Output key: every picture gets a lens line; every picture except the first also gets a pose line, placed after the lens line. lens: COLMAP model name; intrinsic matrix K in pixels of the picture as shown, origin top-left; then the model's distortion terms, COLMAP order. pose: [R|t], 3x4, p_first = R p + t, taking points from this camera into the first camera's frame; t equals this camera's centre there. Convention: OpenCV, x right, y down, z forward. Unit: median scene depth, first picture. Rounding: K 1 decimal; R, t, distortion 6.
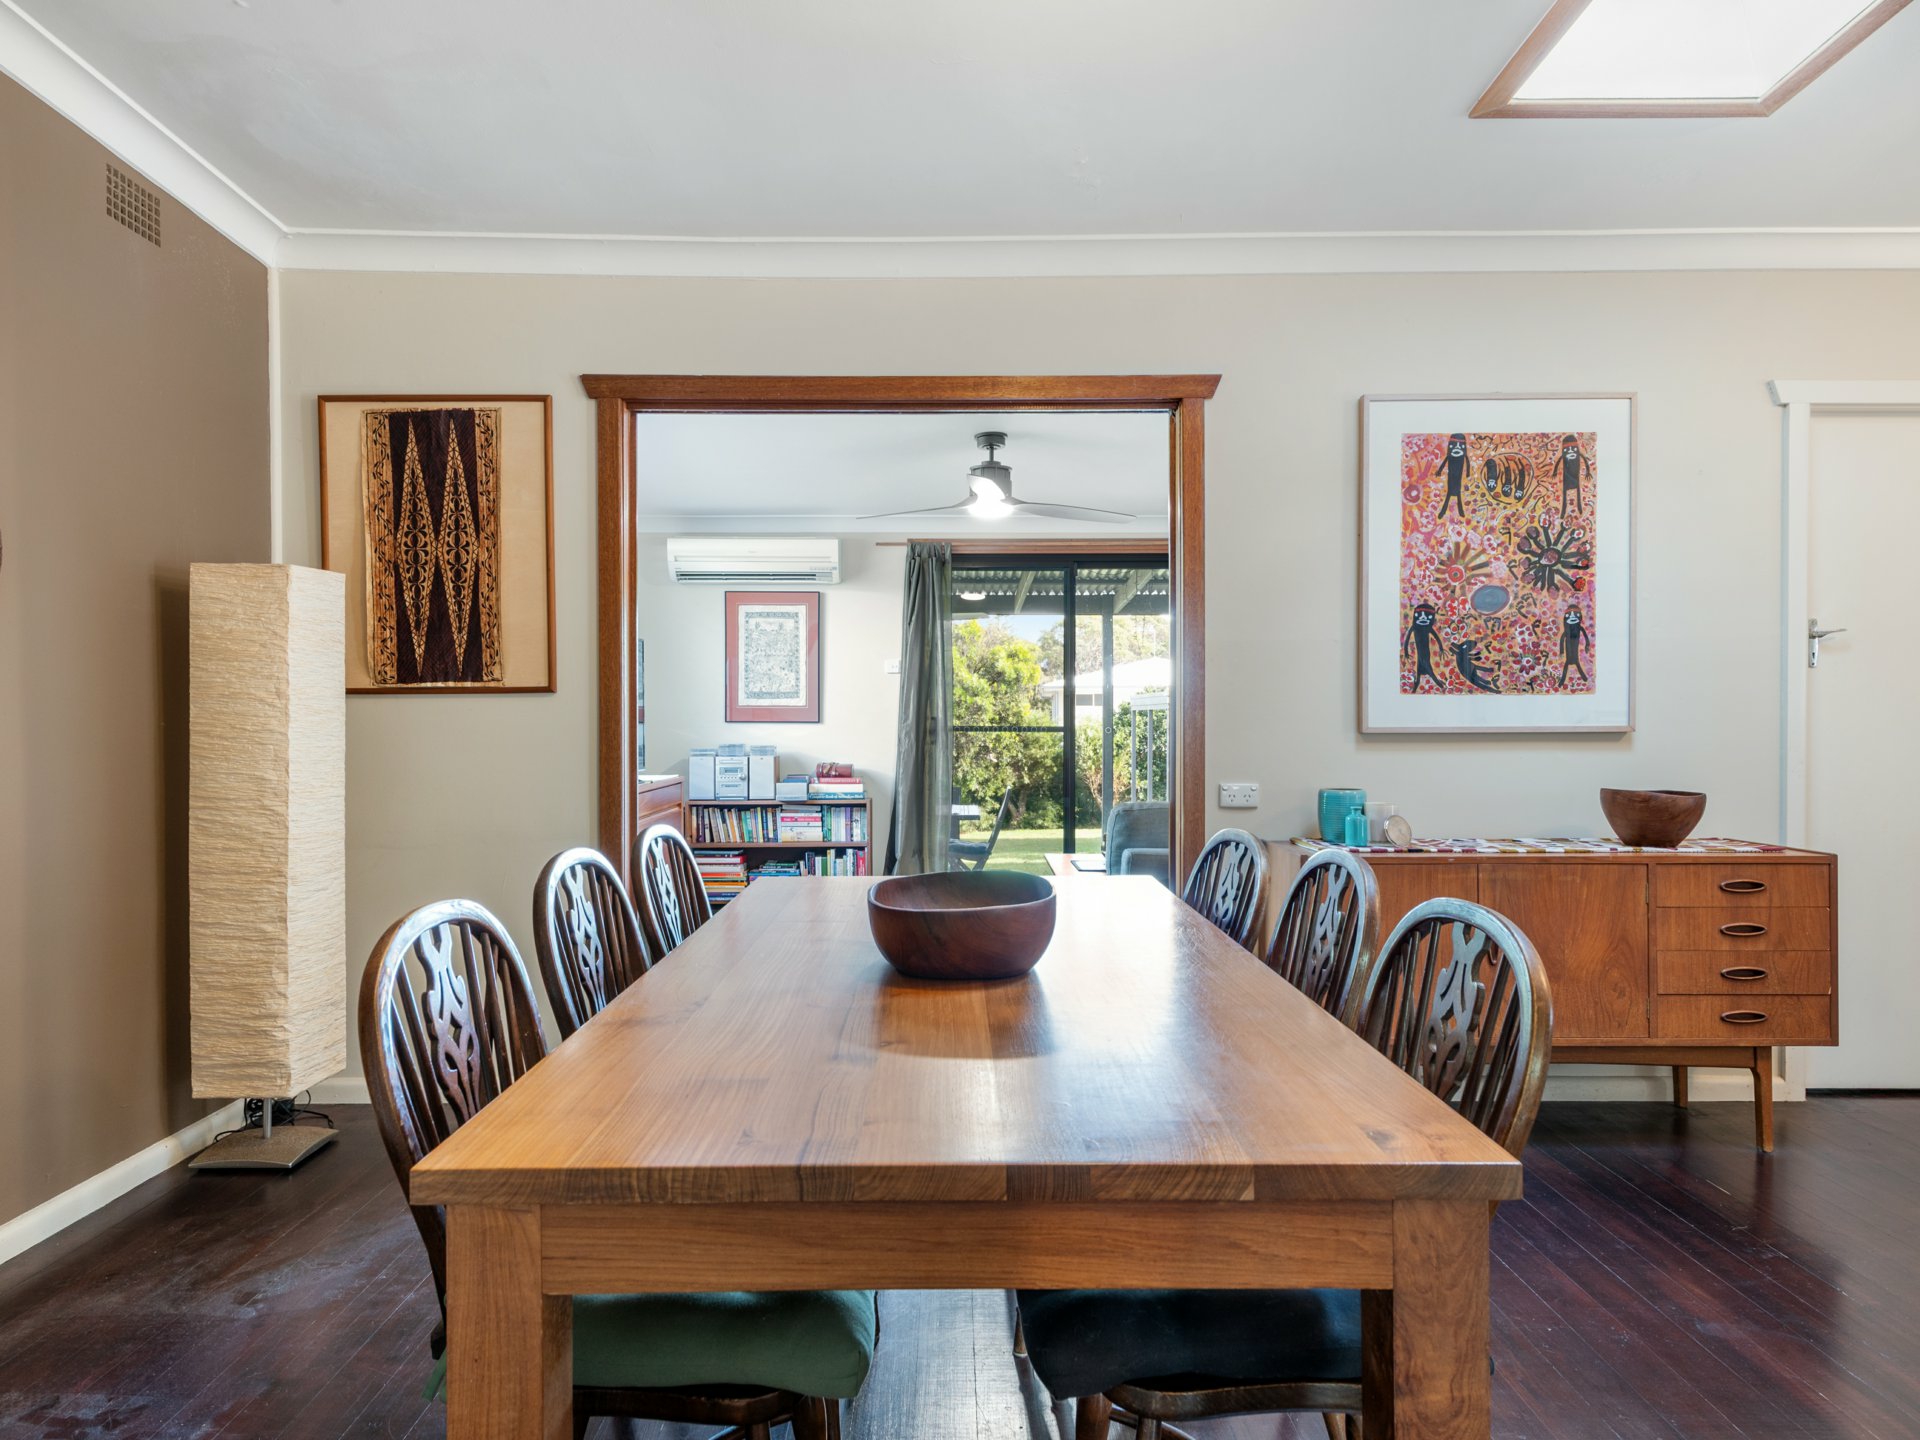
lens RADIAL K [[1122.0, 0, 954.3], [0, 1122.0, 717.6], [0, 0, 1]] dist [0.001120, 0.000017]
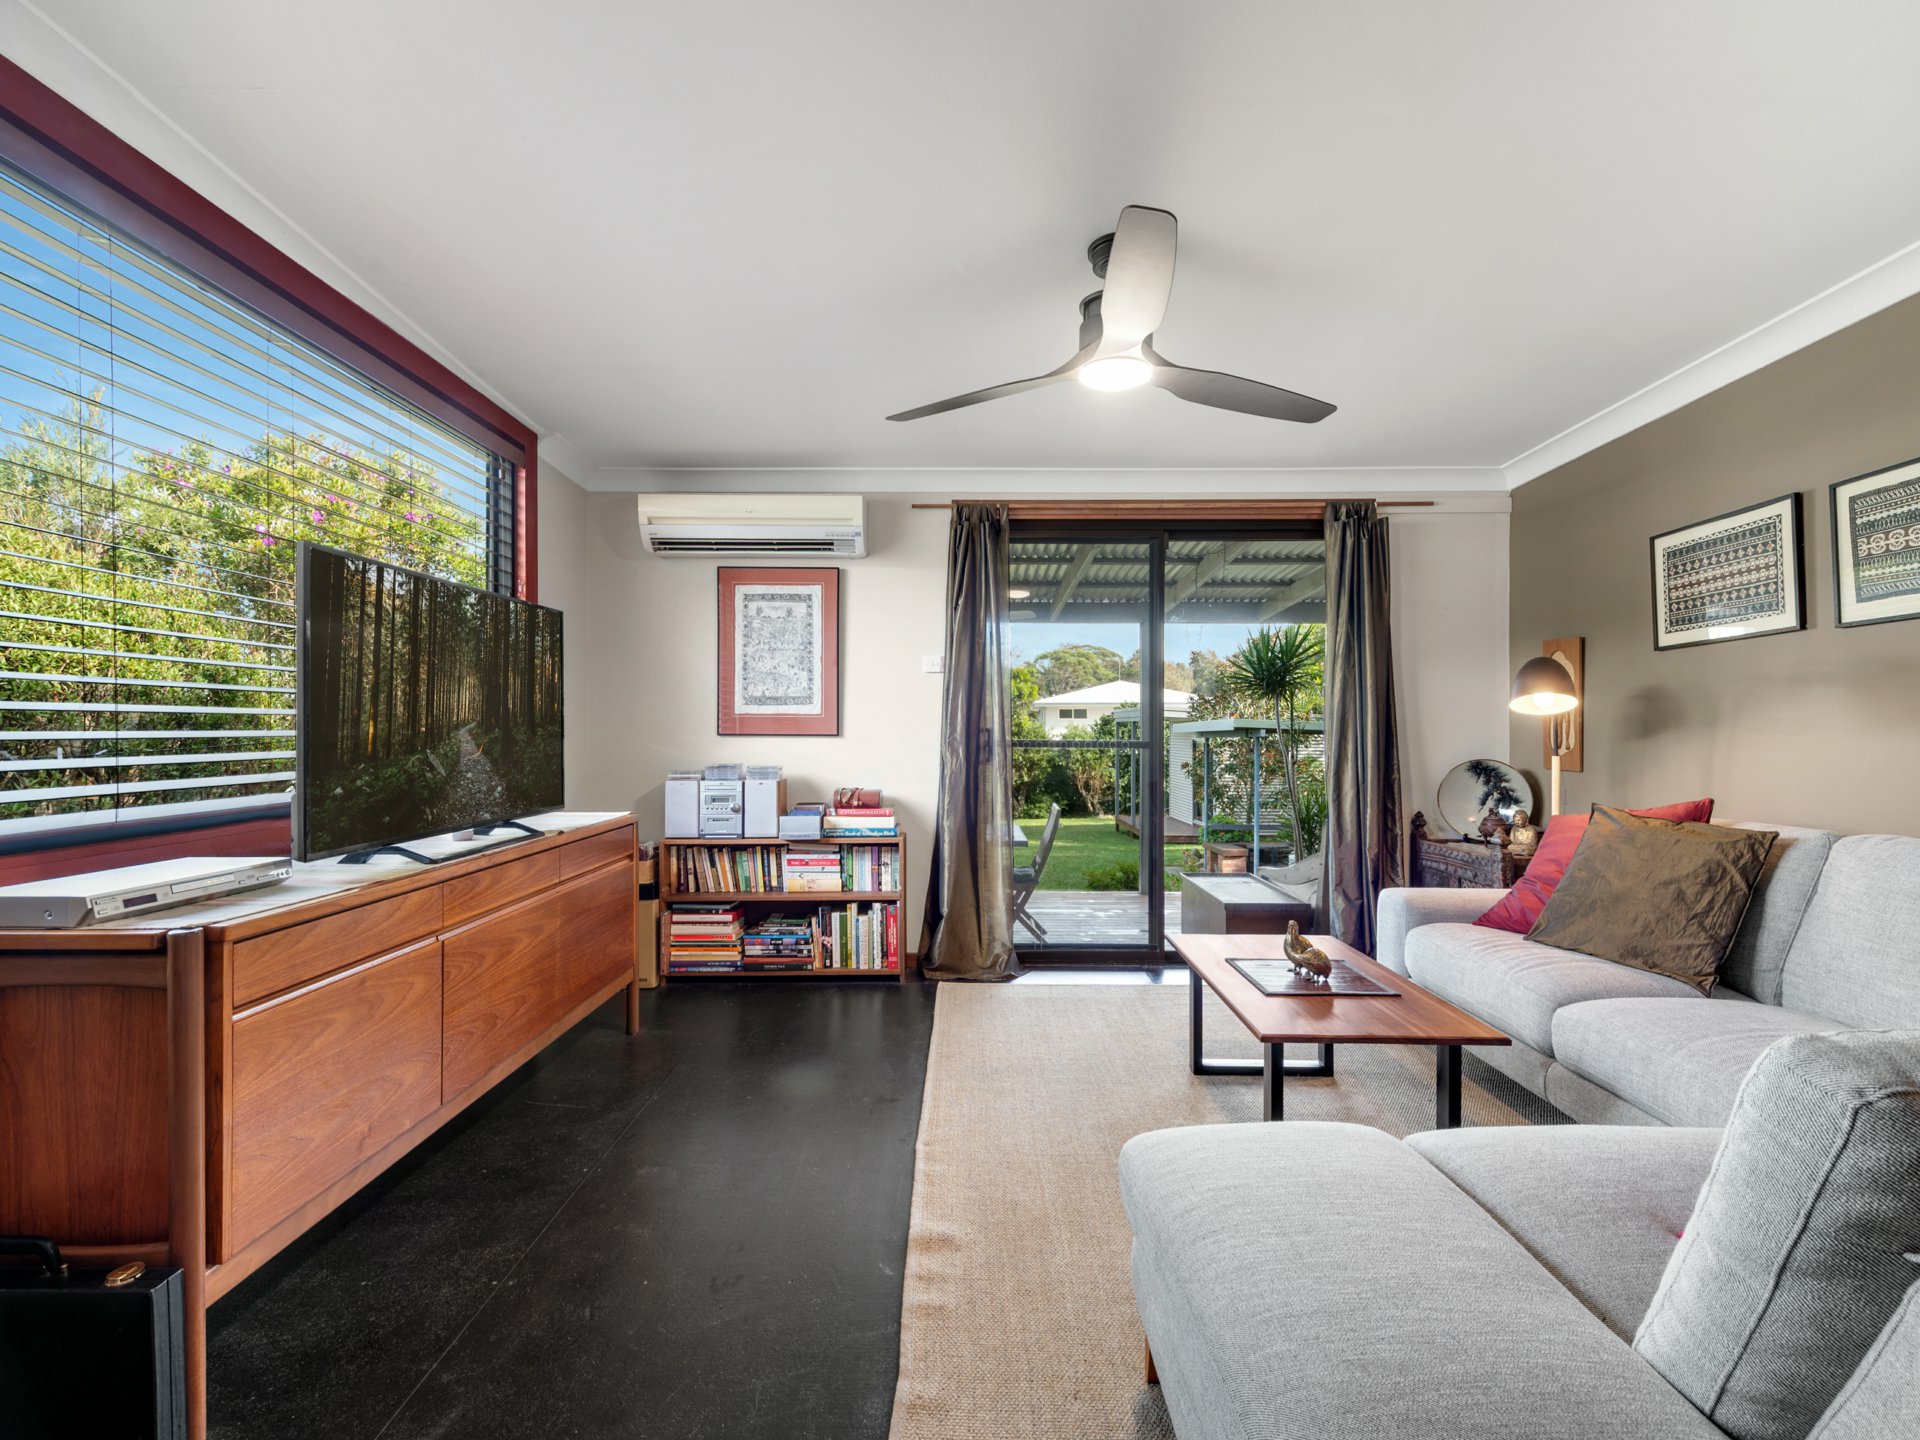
lens RADIAL K [[904.1, 0, 966.3], [0, 904.1, 728.1], [0, 0, 1]] dist [-0.000985, -0.000011]
pose [[0.999996, 0.002870, 0.000027, -0.032433], [-0.002870, 0.999995, 0.001072, -0.002091], [-0.000024, -0.001072, 0.999999, 0.382073]]
